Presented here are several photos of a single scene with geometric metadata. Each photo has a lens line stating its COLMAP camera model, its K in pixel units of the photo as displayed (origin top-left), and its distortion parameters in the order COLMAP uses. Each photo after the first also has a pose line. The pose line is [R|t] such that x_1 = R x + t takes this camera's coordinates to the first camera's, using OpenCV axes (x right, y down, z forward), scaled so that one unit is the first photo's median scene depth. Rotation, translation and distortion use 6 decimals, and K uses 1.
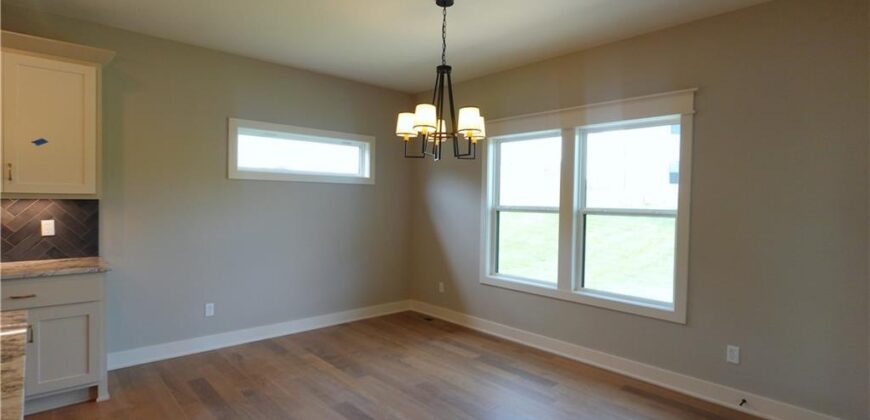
lens RADIAL K [[440.4, 0, 430.7], [0, 440.4, 211.2], [0, 0, 1]] dist [-0.002262, 0.000625]
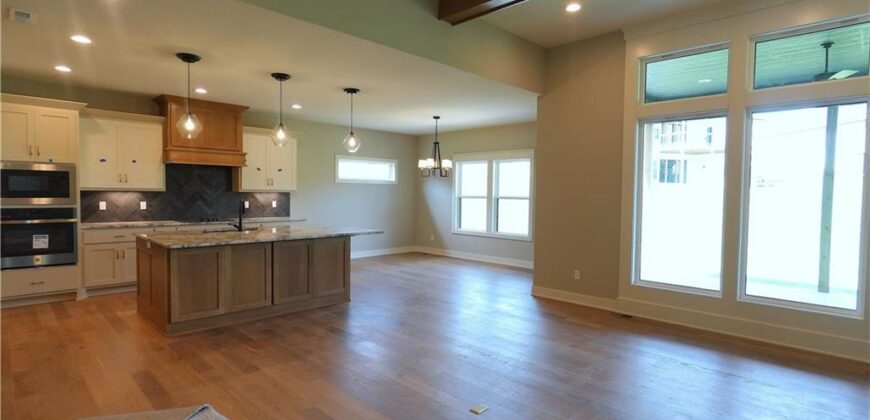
lens RADIAL K [[440.4, 0, 430.9], [0, 440.4, 208.8], [0, 0, 1]] dist [-0.002262, 0.000625]
pose [[0.998877, -0.003236, 0.047273, -0.097427], [0.002647, 0.999918, 0.012503, 0.029553], [-0.047310, -0.012364, 0.998804, -1.240863]]
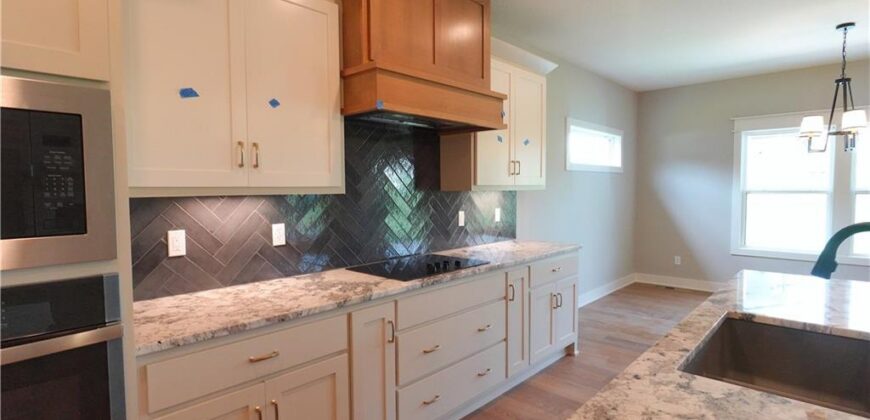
lens RADIAL K [[440.4, 0, 434.0], [0, 440.4, 209.0], [0, 0, 1]] dist [-0.002262, 0.000625]
pose [[0.996034, -0.027004, 0.084773, -0.951533], [0.024970, 0.999377, 0.024958, -0.009647], [-0.085394, -0.022743, 0.996088, -0.131555]]
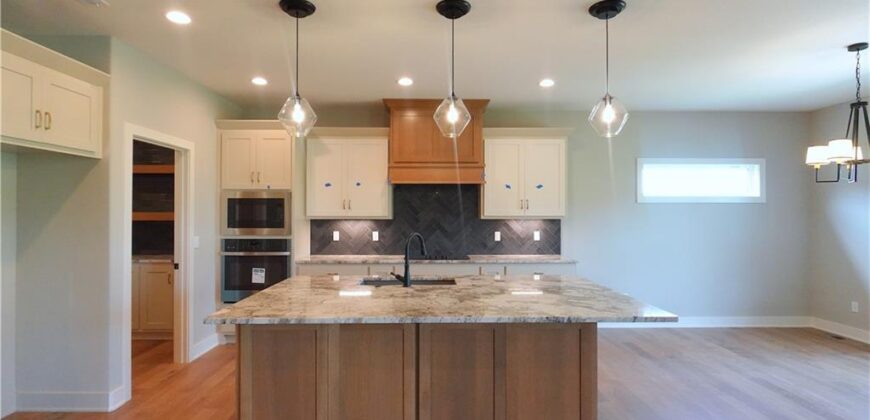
lens RADIAL K [[440.4, 0, 430.5], [0, 440.4, 209.9], [0, 0, 1]] dist [-0.002262, 0.000625]
pose [[0.750421, -0.021998, -0.660594, -0.043746], [-0.005513, 0.999203, -0.039536, 0.005480], [0.660937, 0.033311, 0.749701, -0.459962]]
